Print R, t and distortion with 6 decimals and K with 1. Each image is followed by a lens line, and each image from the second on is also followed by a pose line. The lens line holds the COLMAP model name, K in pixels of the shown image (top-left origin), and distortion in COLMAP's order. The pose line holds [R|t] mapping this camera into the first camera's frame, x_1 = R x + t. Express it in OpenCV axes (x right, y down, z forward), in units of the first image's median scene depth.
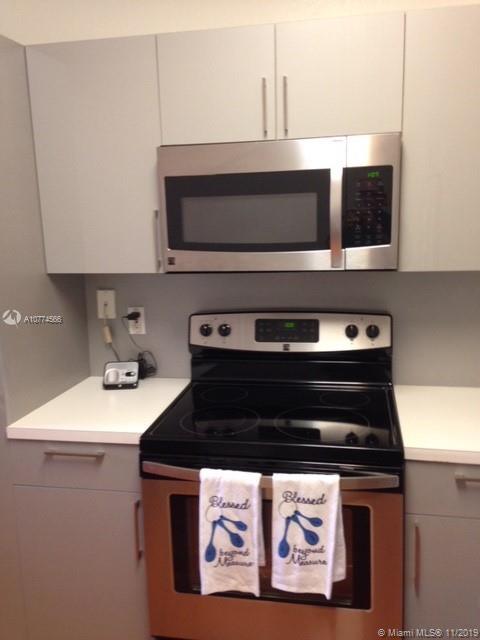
lens RADIAL K [[586.4, 0, 240.0], [0, 586.4, 320.0], [0, 0, 1]] dist [0.073753, -0.006807]
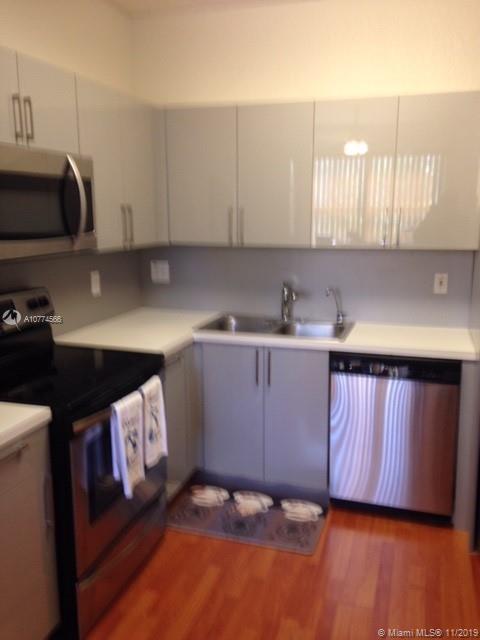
lens RADIAL K [[577.3, 0, 240.0], [0, 577.3, 320.0], [0, 0, 1]] dist [0.147529, -0.276506]
pose [[0.098263, -0.160377, 0.982153, -1.198439], [0.164228, 0.976011, 0.142943, -0.063382], [-0.981516, 0.147251, 0.122244, 0.517645]]
